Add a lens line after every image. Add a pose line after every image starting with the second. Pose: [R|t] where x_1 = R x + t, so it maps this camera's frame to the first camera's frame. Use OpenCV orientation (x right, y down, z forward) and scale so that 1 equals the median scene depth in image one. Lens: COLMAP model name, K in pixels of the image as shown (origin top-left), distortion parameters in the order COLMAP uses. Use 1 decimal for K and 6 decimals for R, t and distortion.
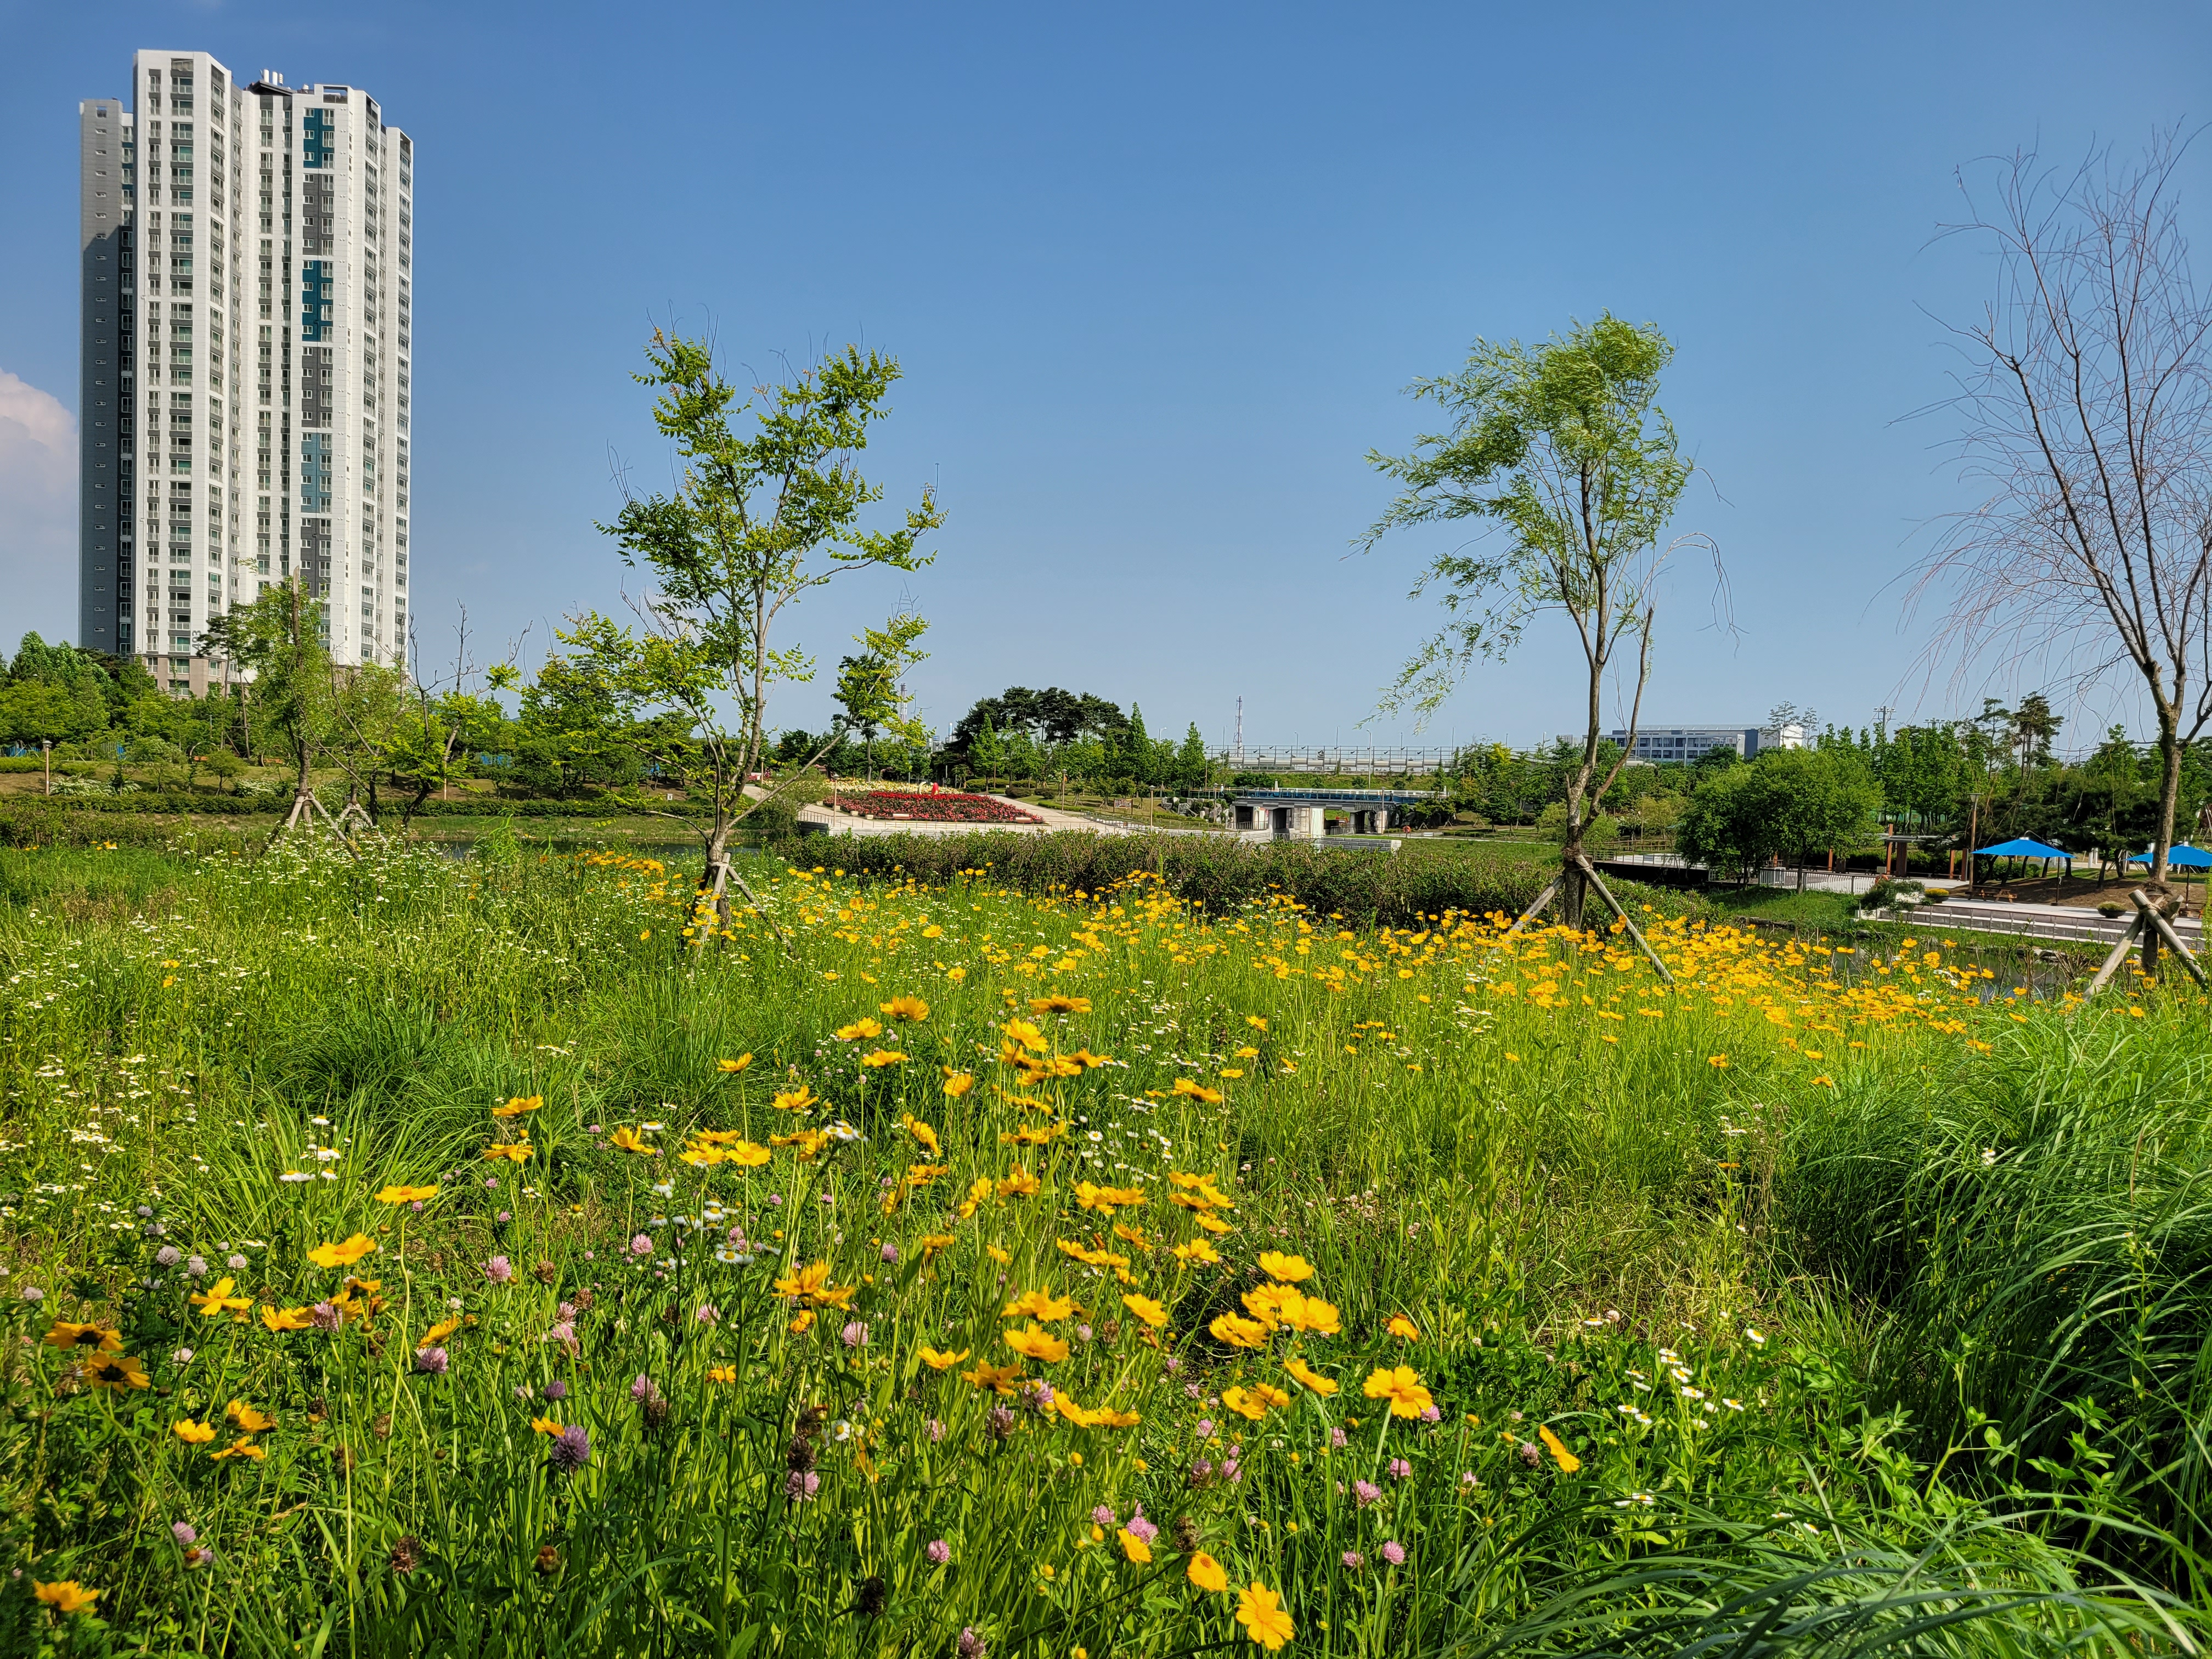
lens RADIAL K [[1665.4, 0, 1106.3], [0, 1665.4, 848.5], [0, 0, 1]] dist [0.054437, -0.037562]
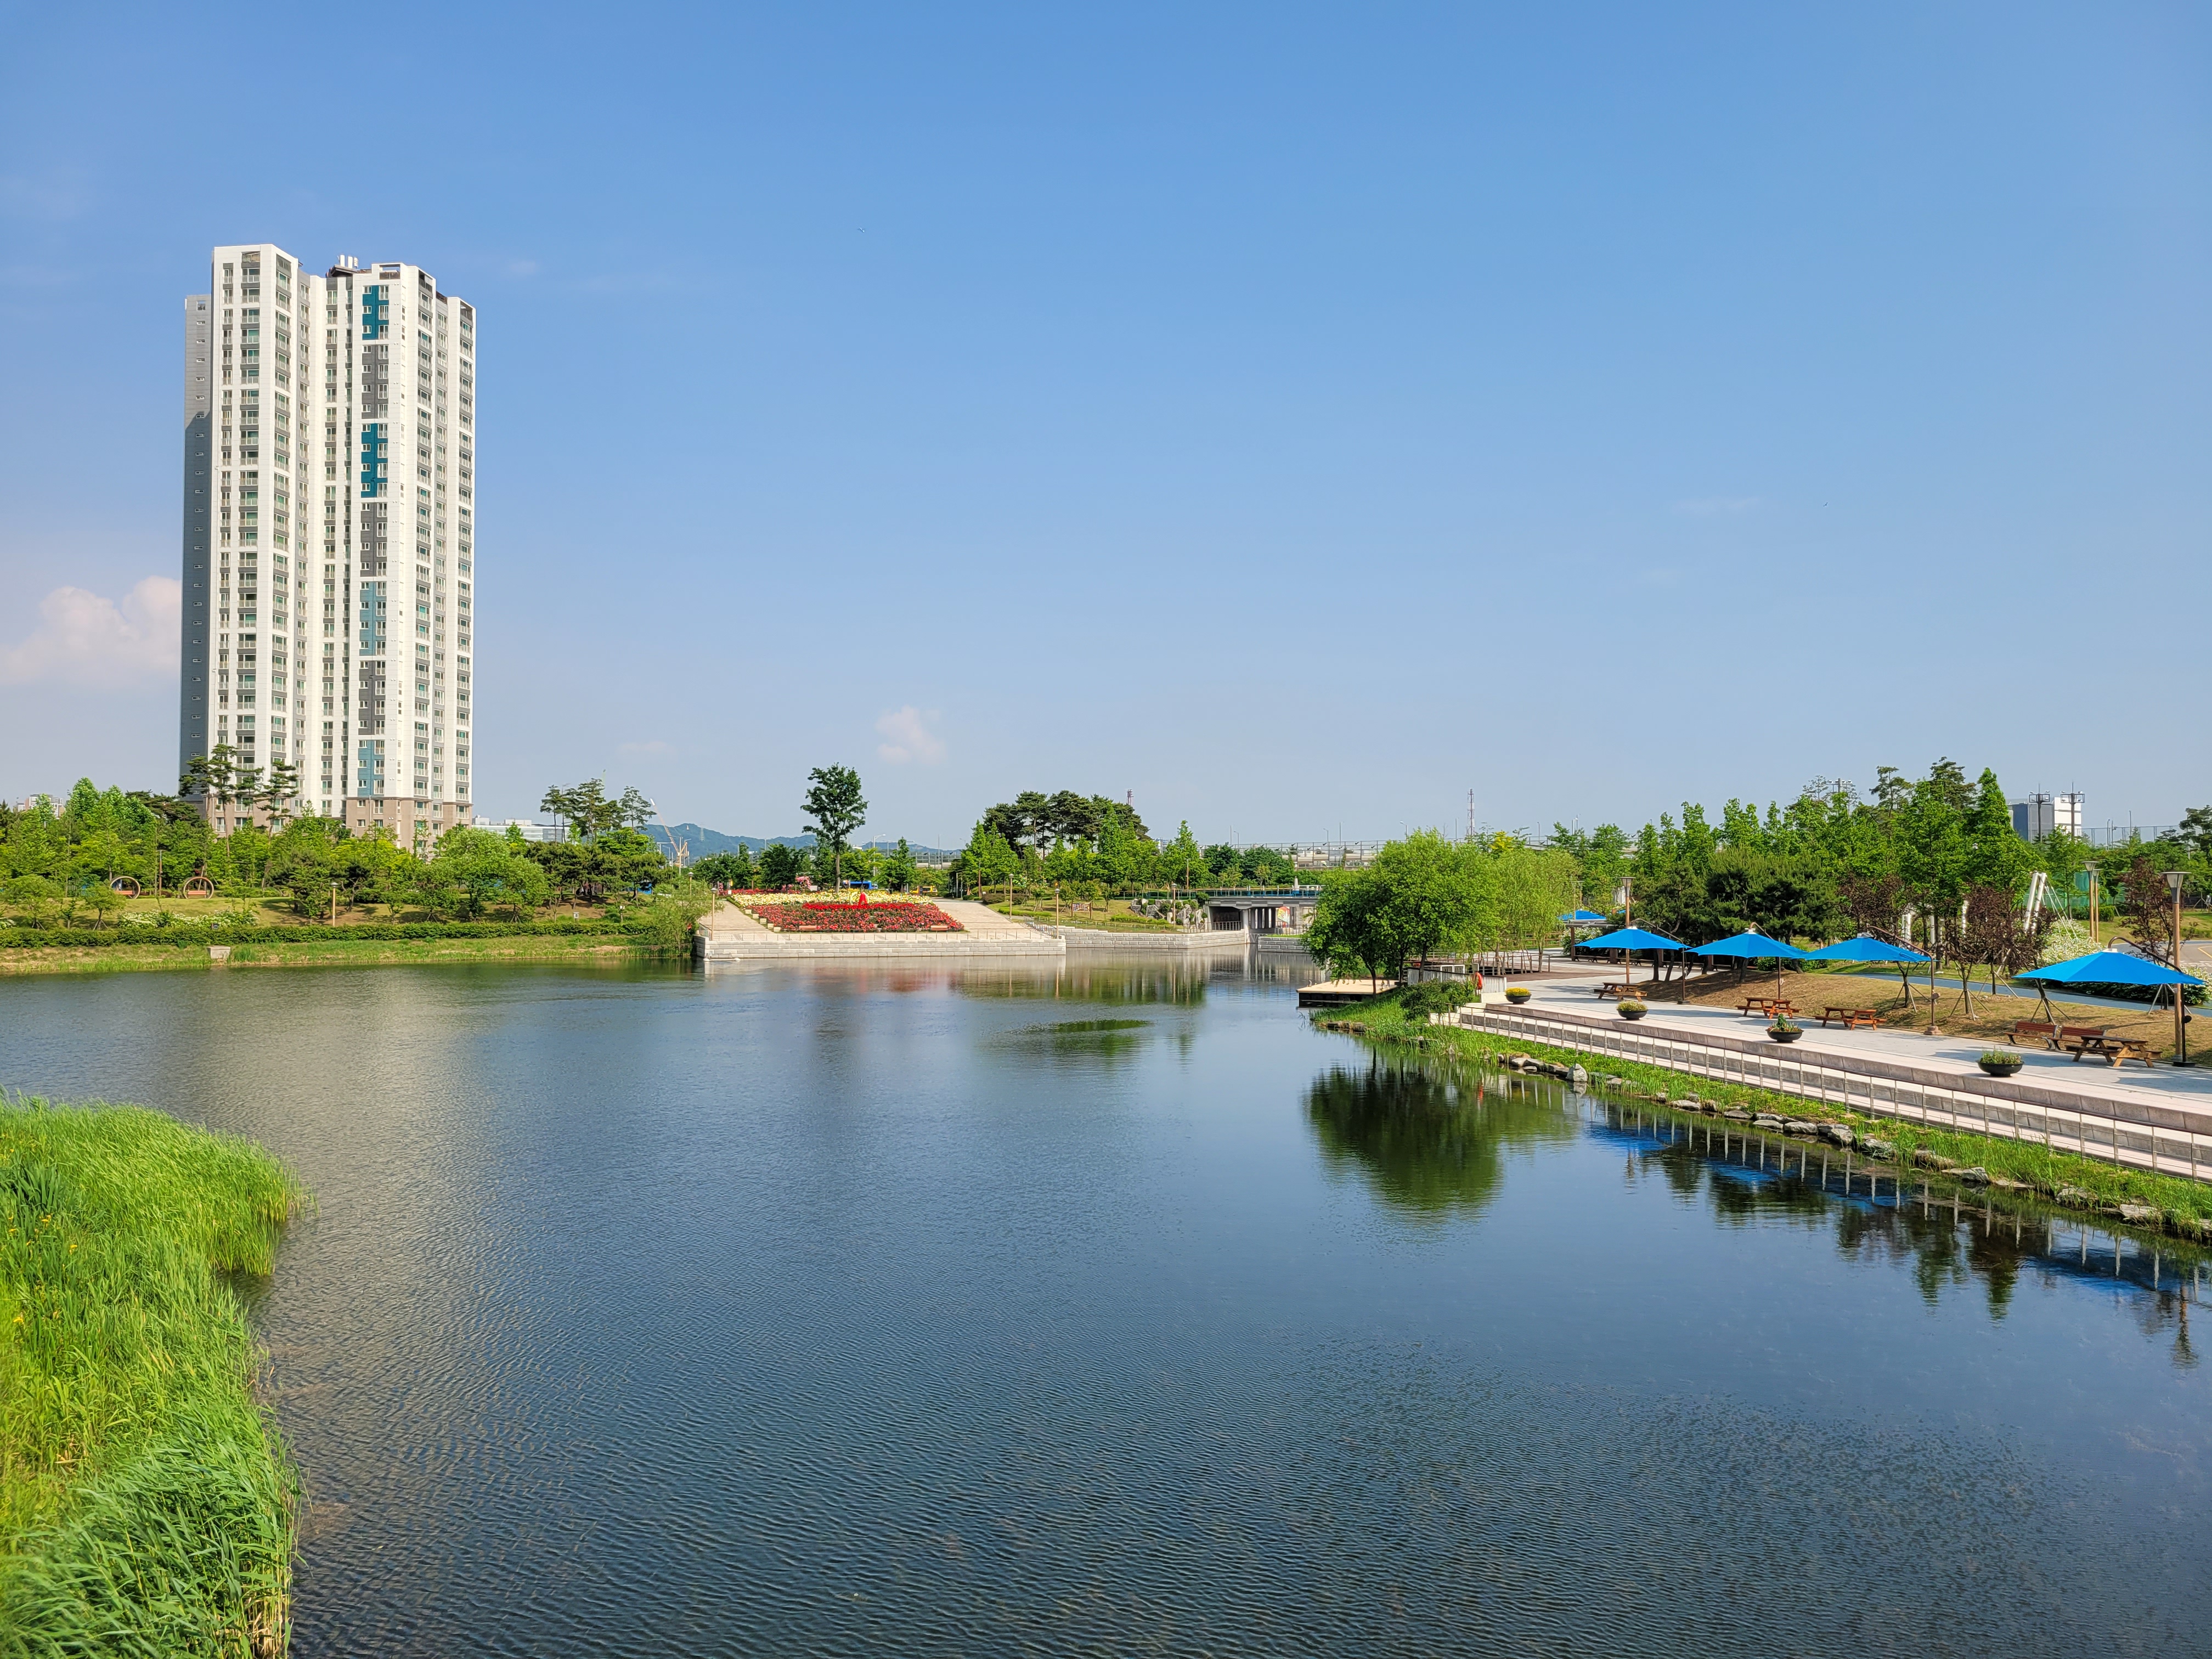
lens RADIAL K [[1665.4, 0, 1112.5], [0, 1665.4, 838.5], [0, 0, 1]] dist [0.054437, -0.037562]
pose [[0.987807, -0.034515, -0.151812, 0.156483], [0.024288, 0.997341, -0.068709, 0.000247], [0.153780, 0.064184, 0.986018, 0.034314]]
